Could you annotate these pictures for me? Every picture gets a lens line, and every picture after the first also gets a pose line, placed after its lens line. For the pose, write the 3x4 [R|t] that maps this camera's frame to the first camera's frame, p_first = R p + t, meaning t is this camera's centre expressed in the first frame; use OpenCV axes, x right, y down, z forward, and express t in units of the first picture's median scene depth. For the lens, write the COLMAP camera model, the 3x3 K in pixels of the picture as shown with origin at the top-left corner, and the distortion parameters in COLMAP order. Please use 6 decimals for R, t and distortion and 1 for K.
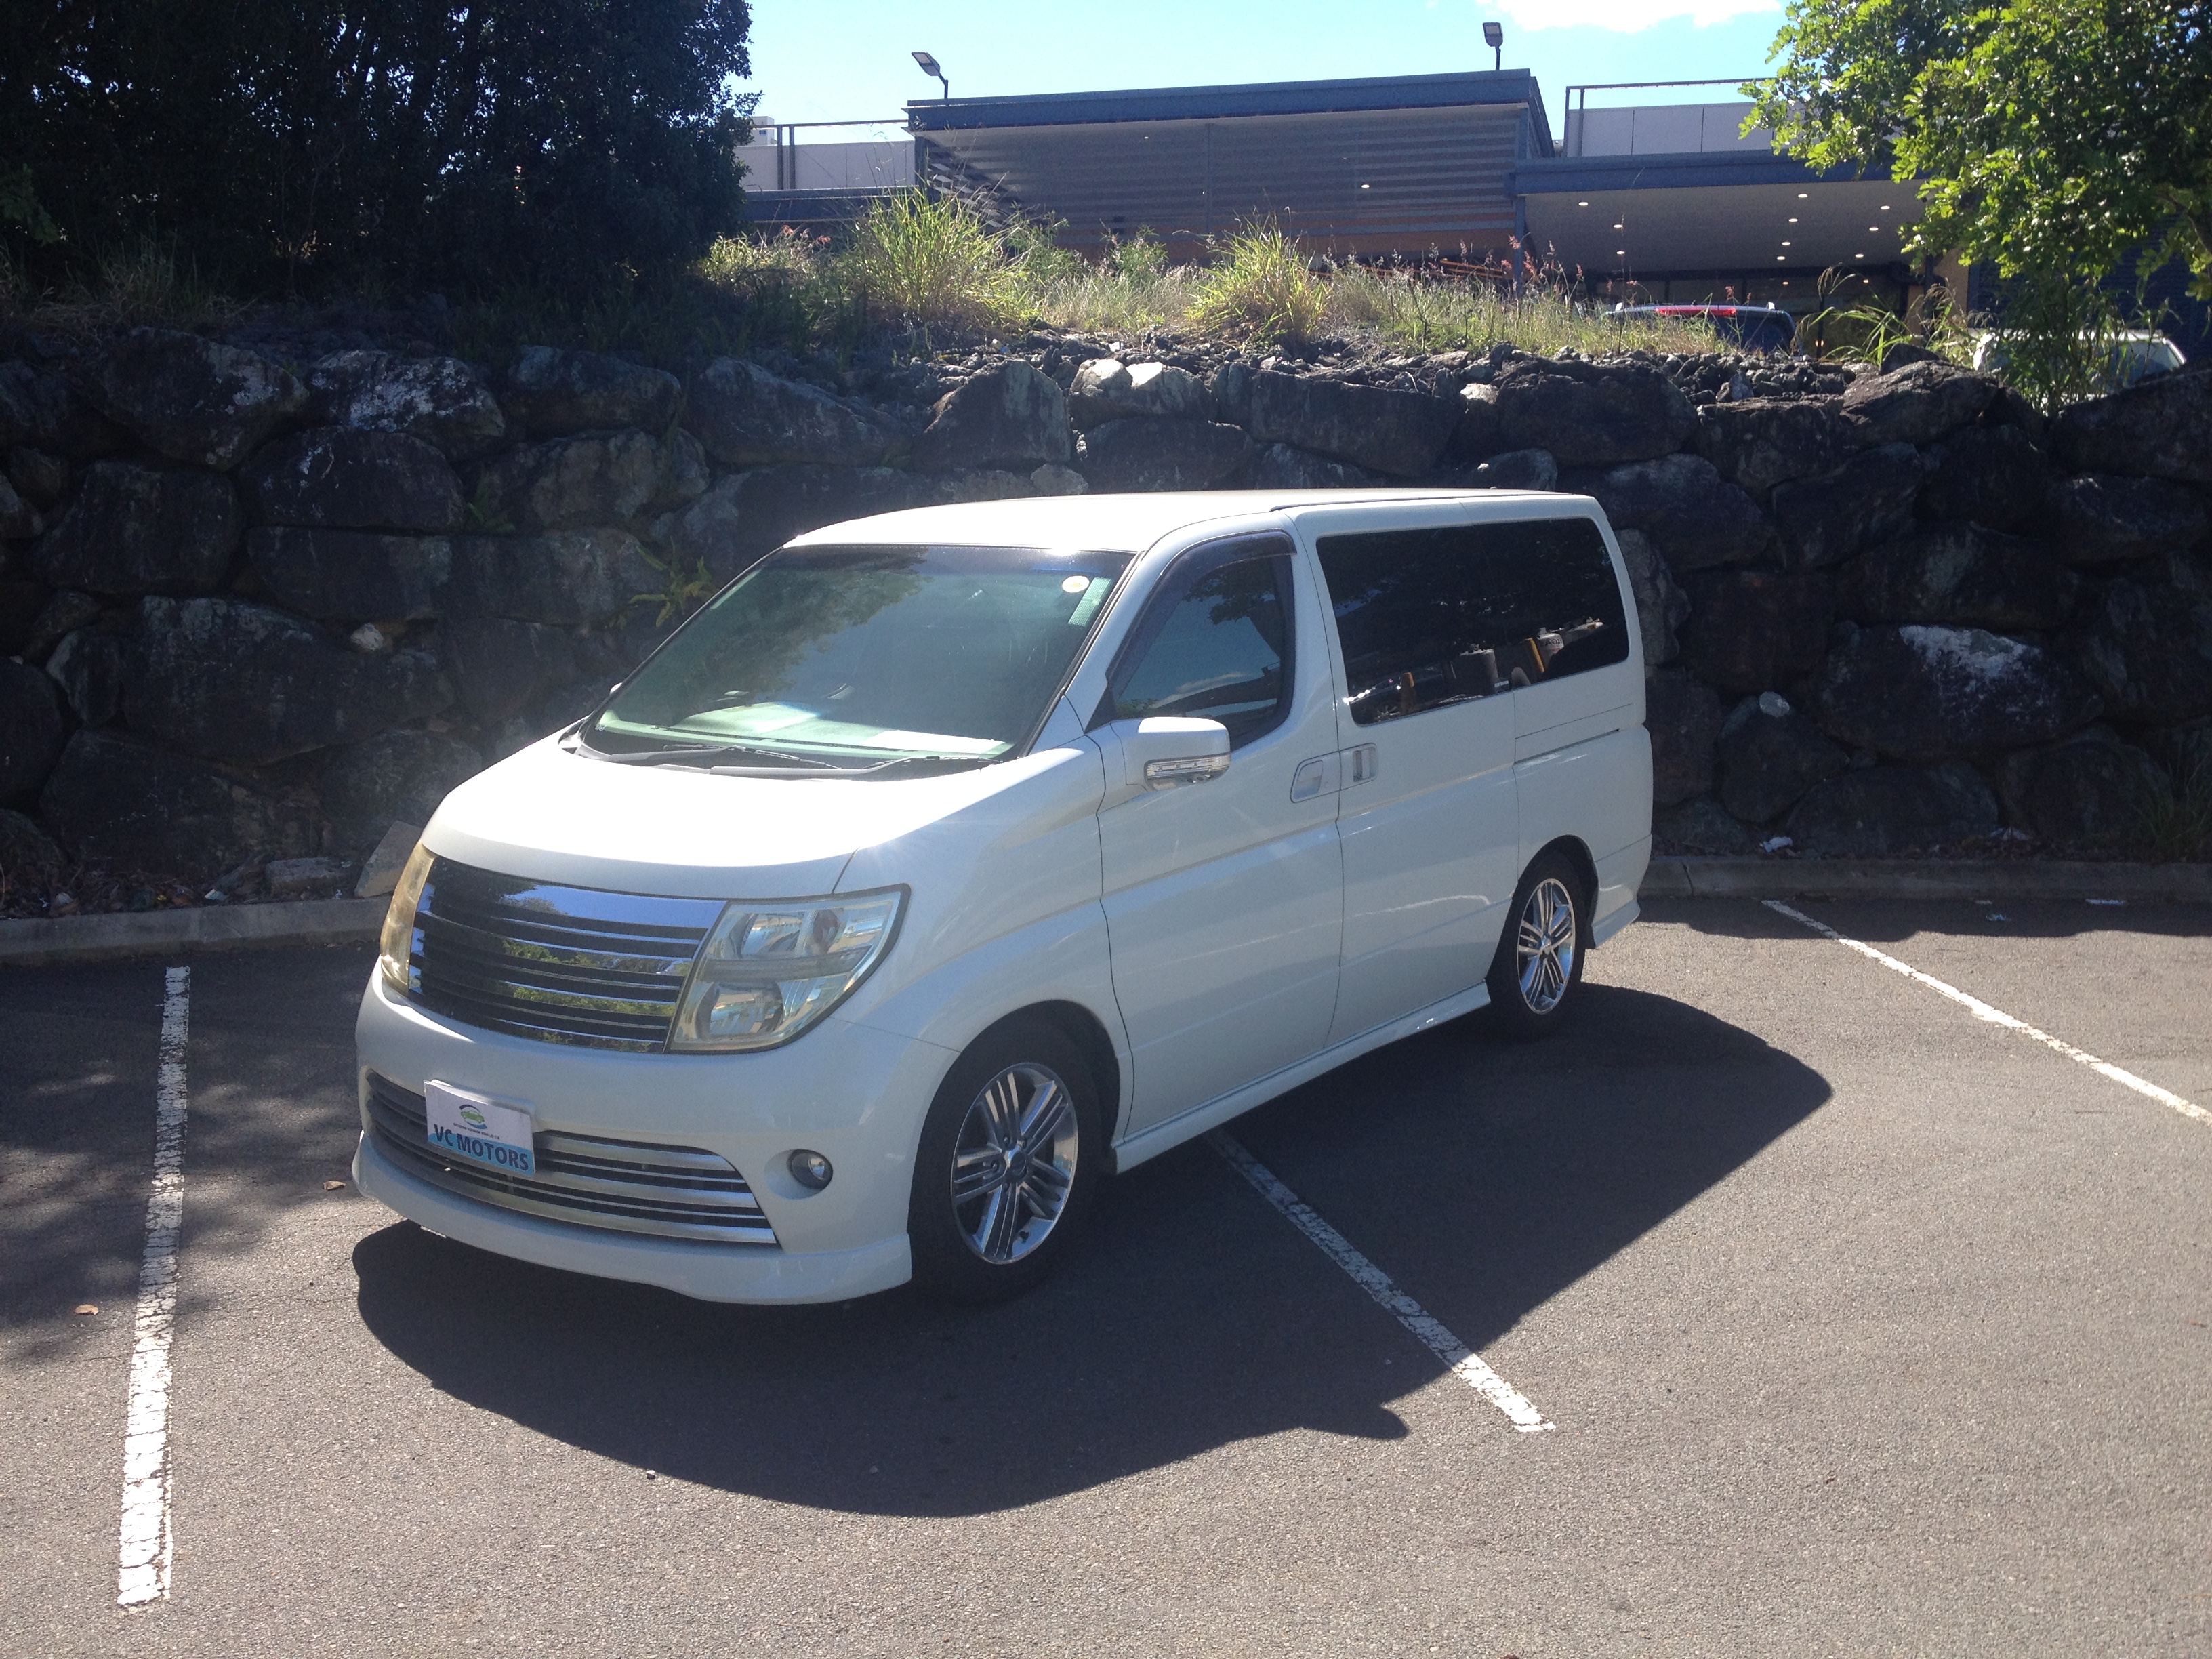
lens RADIAL K [[2077.4, 0, 1106.0], [0, 2077.4, 829.5], [0, 0, 1]] dist [0.150039, -0.340057]
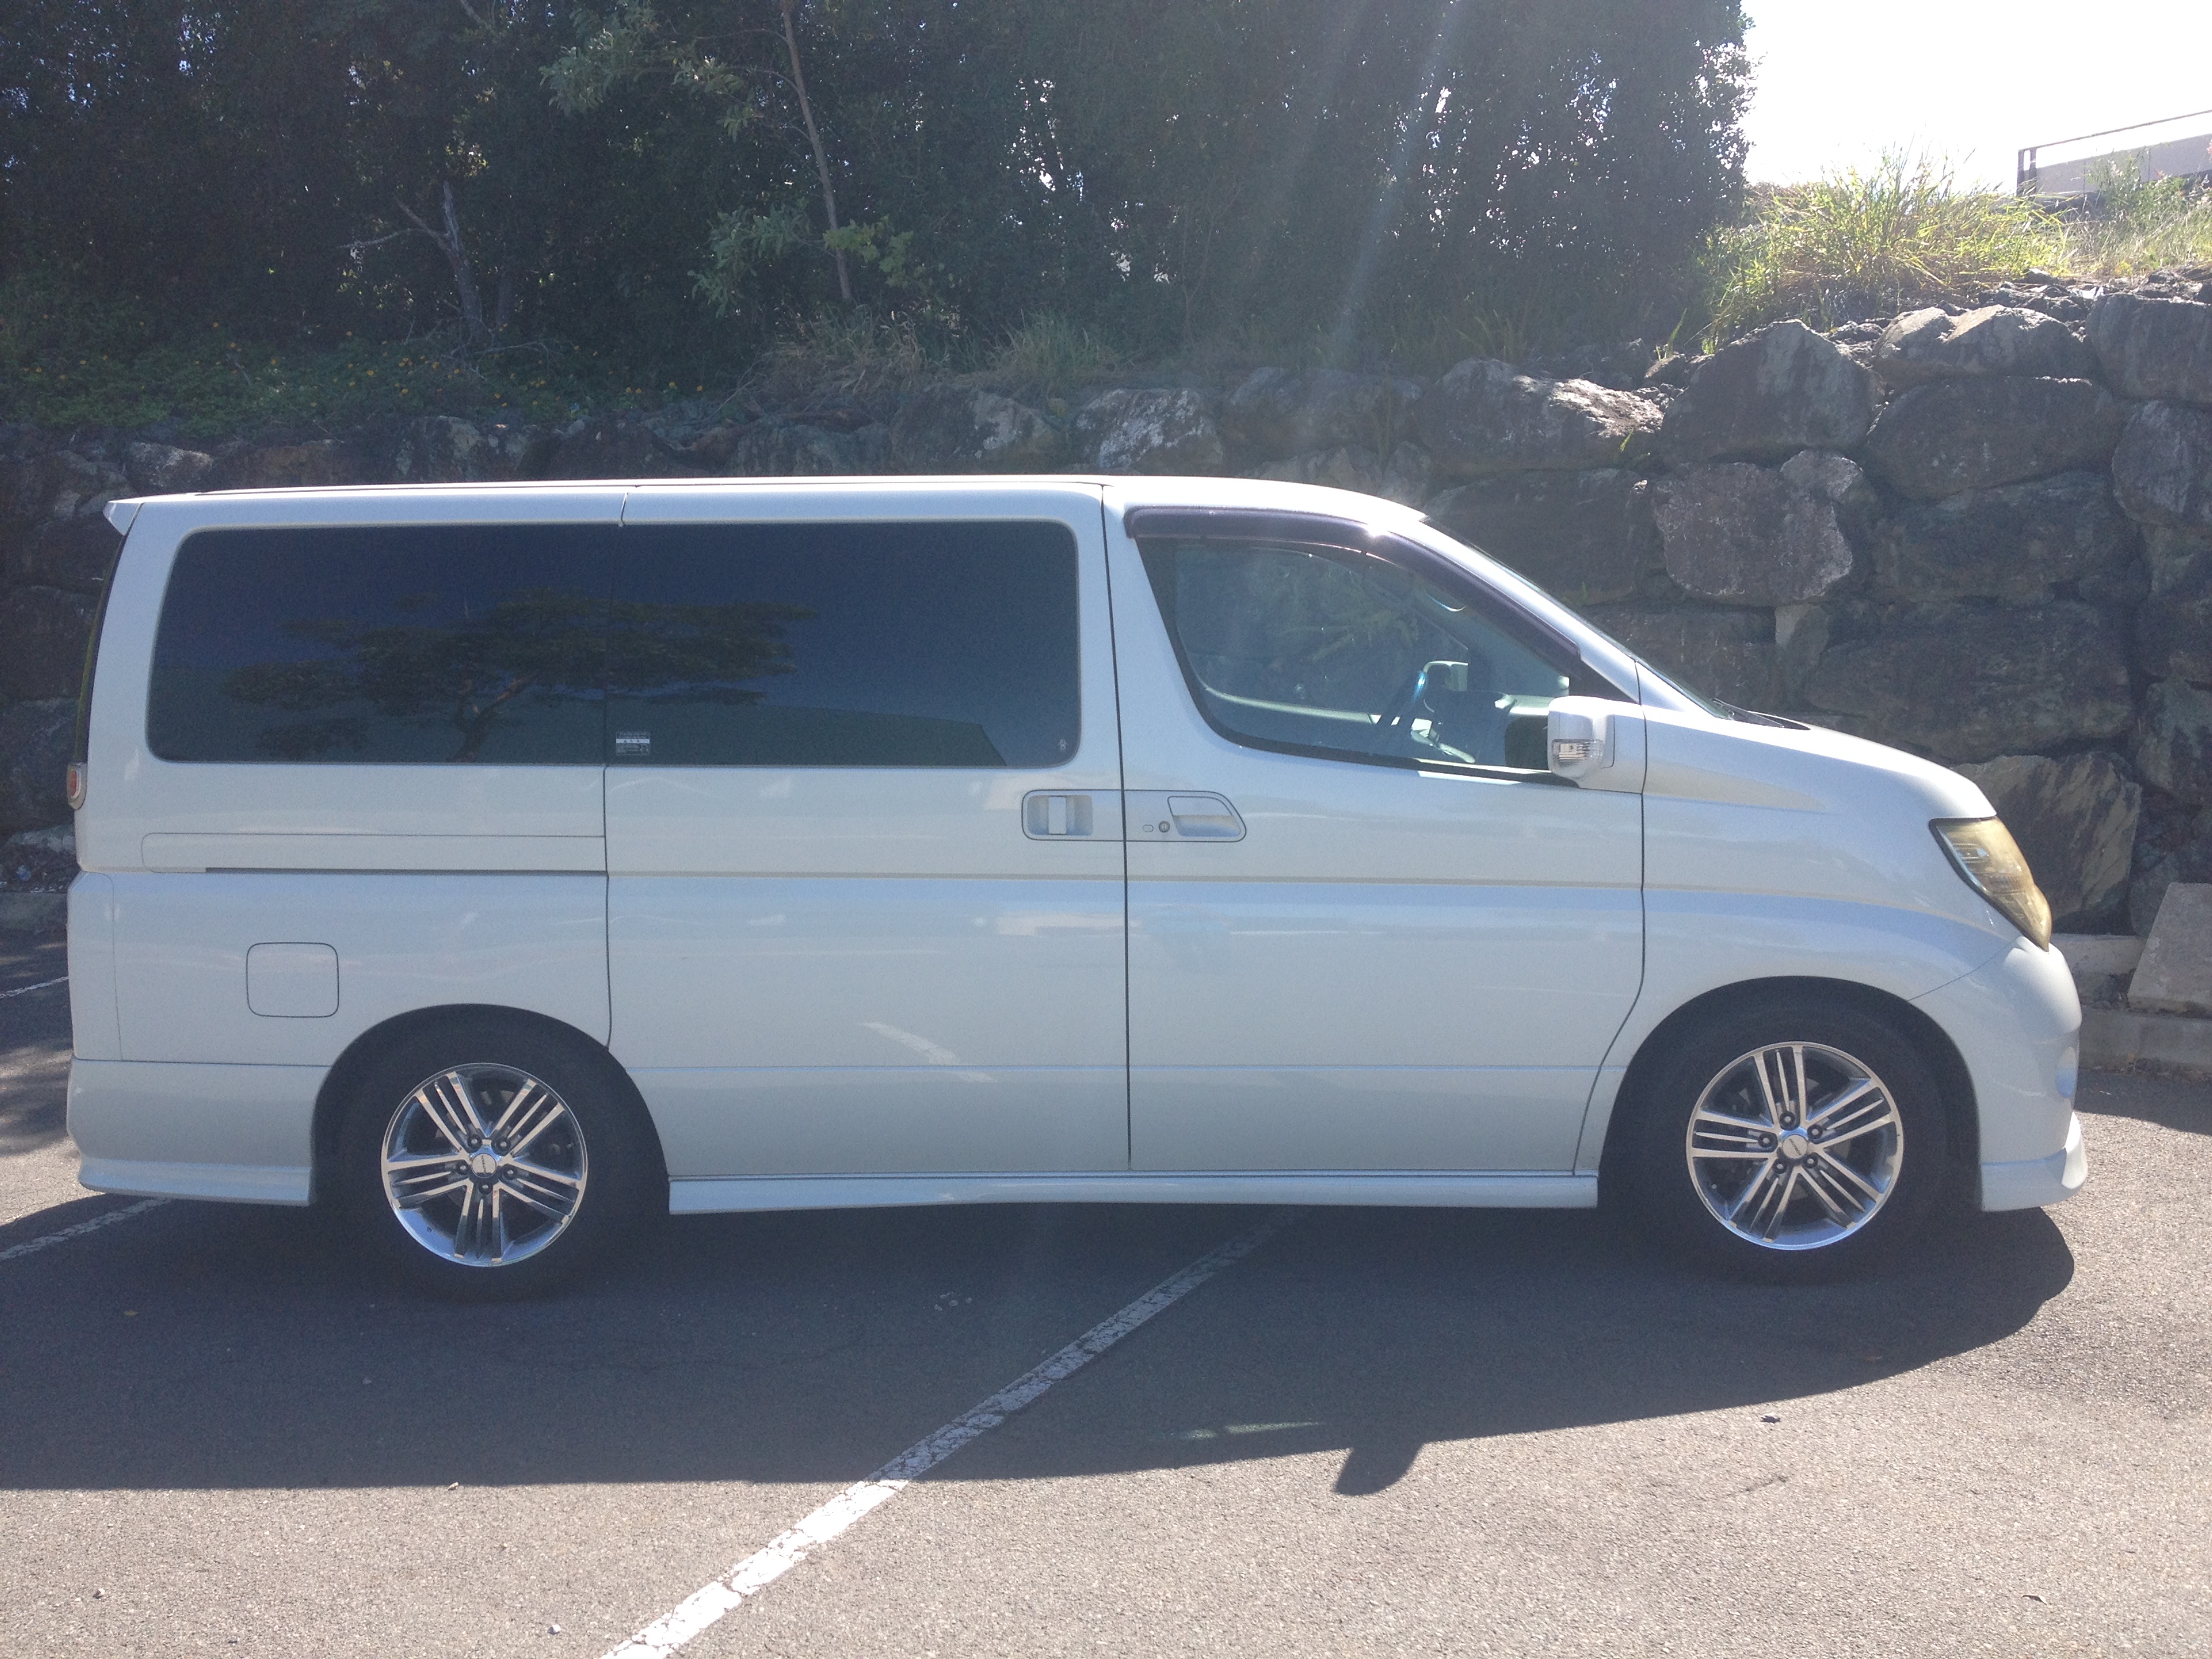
lens RADIAL K [[2077.4, 0, 1106.0], [0, 2077.4, 829.5], [0, 0, 1]] dist [0.150039, -0.340057]
pose [[0.725935, 0.057274, -0.685374, 0.331394], [-0.081042, 0.996707, -0.002547, -0.012010], [0.682972, 0.057394, 0.728186, 0.264630]]
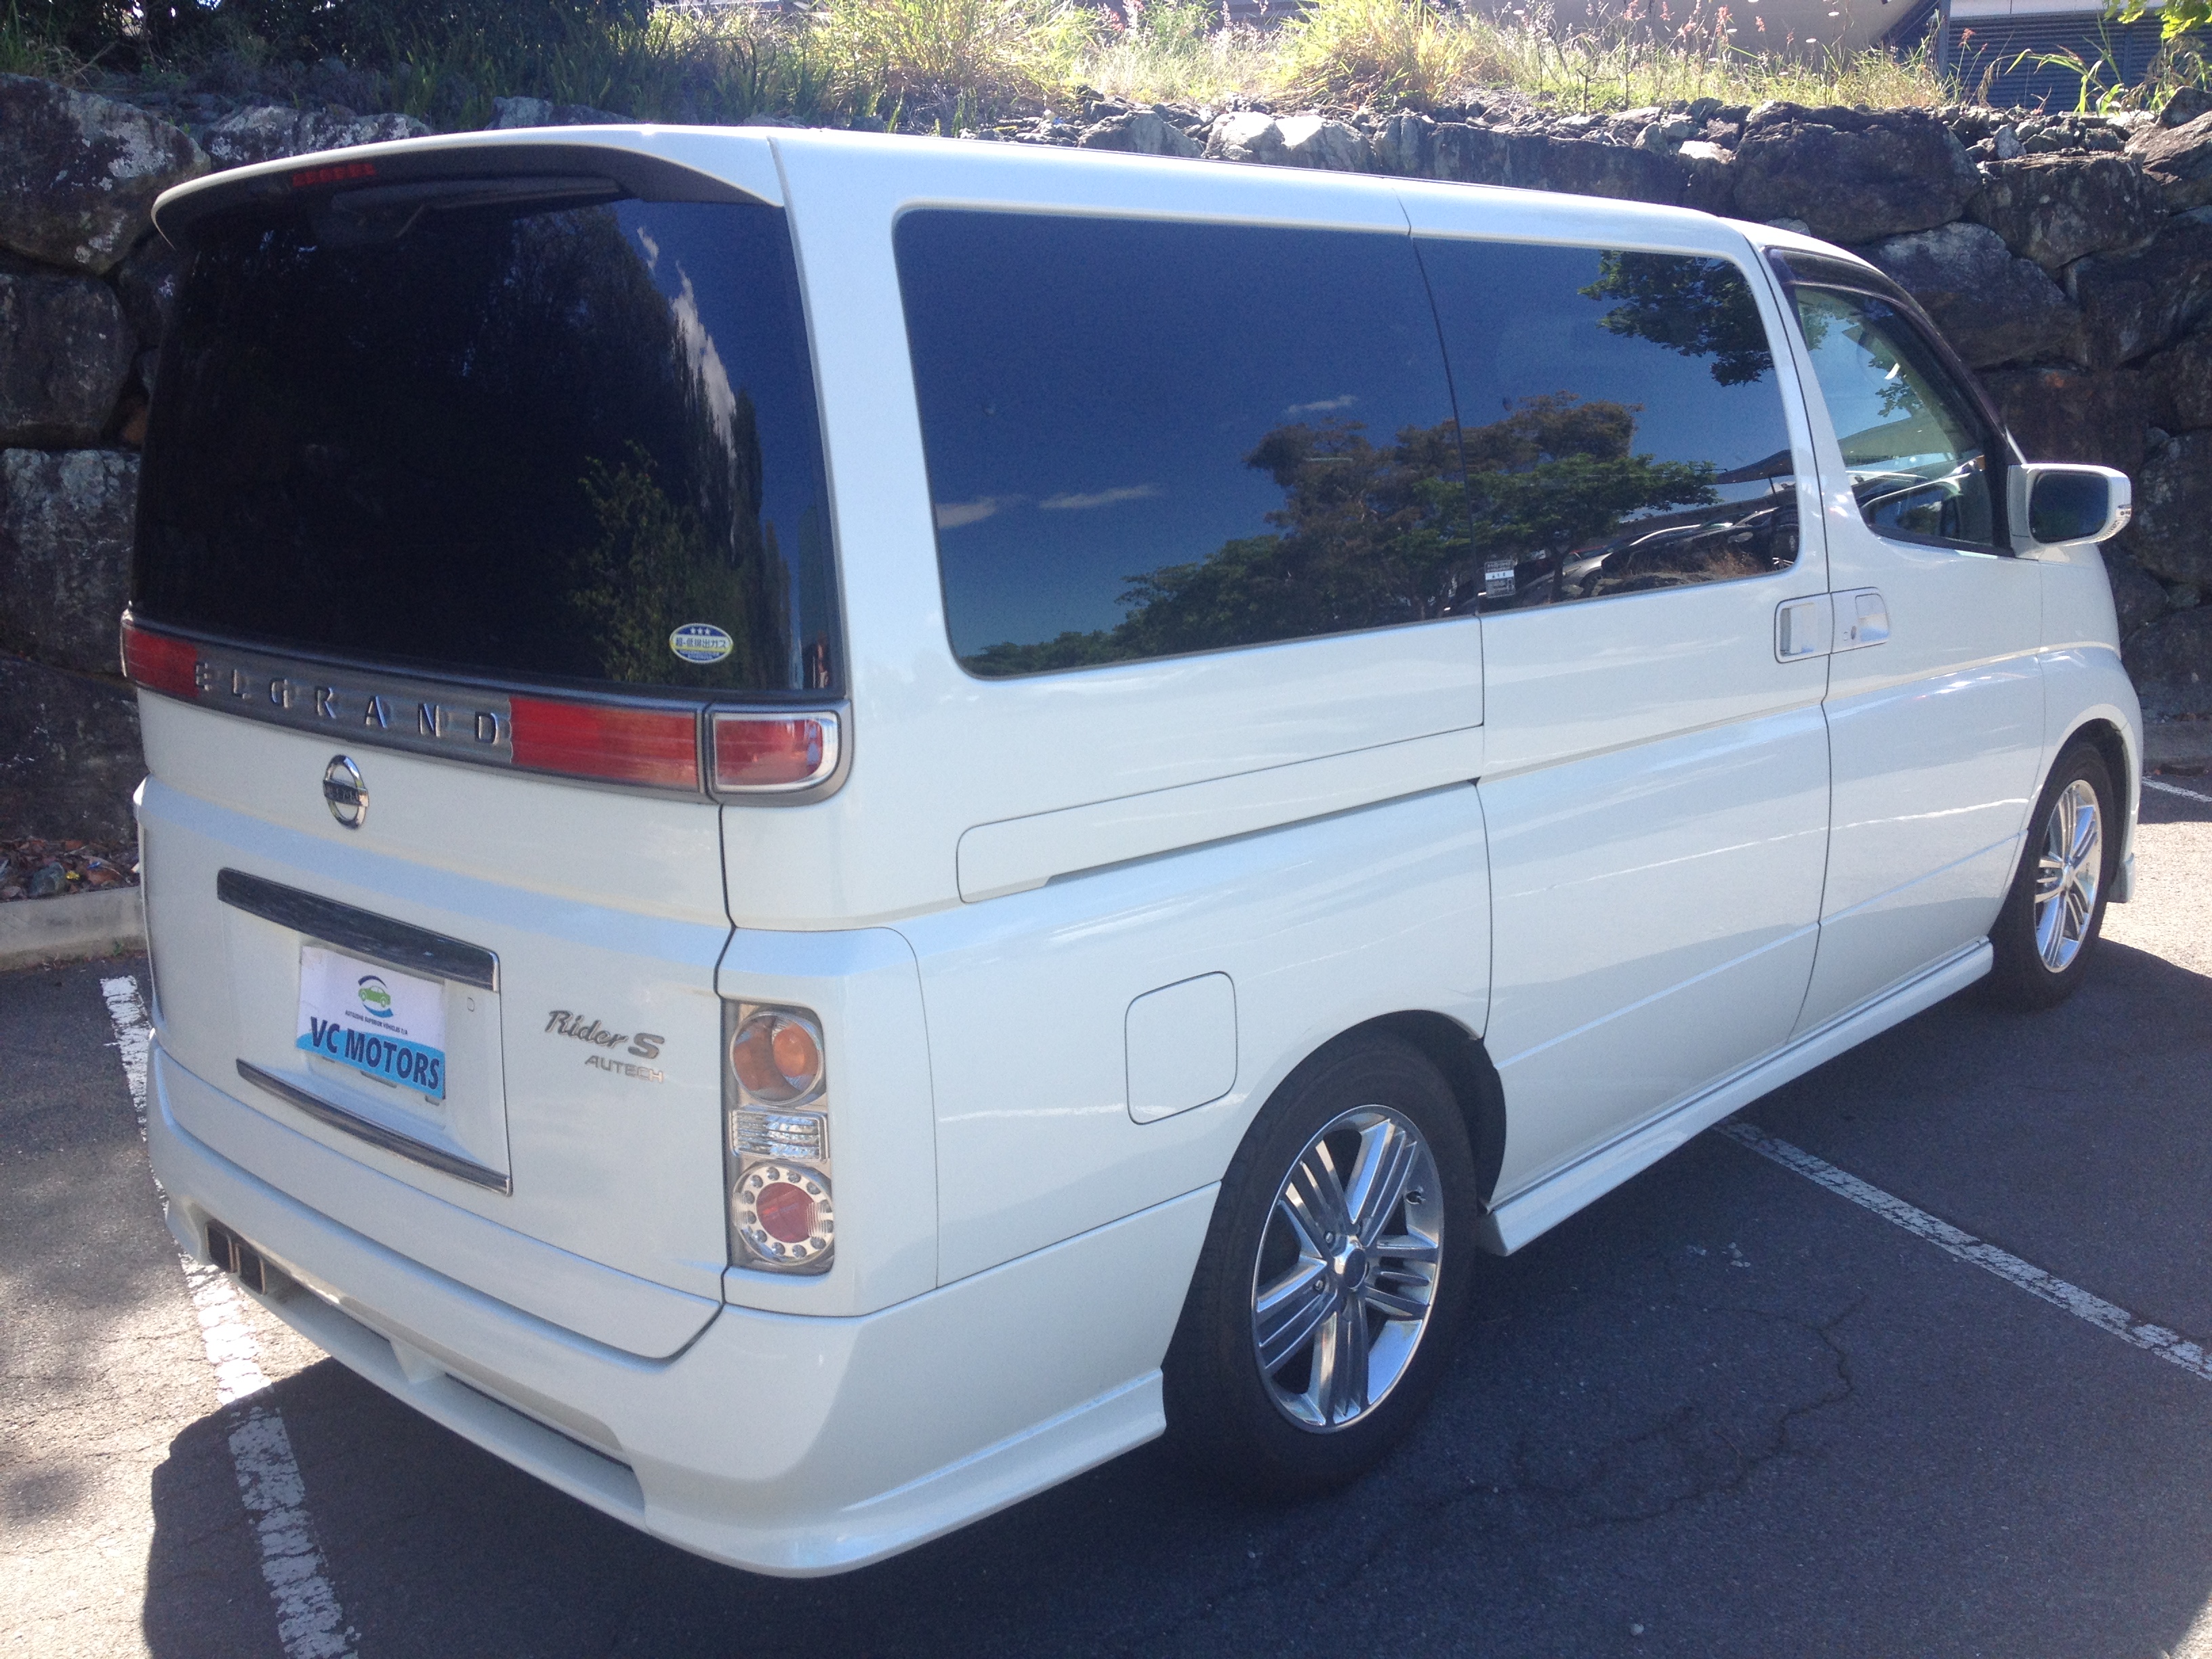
lens RADIAL K [[2096.0, 0, 1102.8], [0, 2096.0, 839.2], [0, 0, 1]] dist [0.012309, -0.011245]
pose [[0.994633, -0.046792, 0.092279, -0.142499], [0.041181, 0.997238, 0.061805, -0.007437], [-0.094916, -0.057674, 0.993813, 0.228507]]
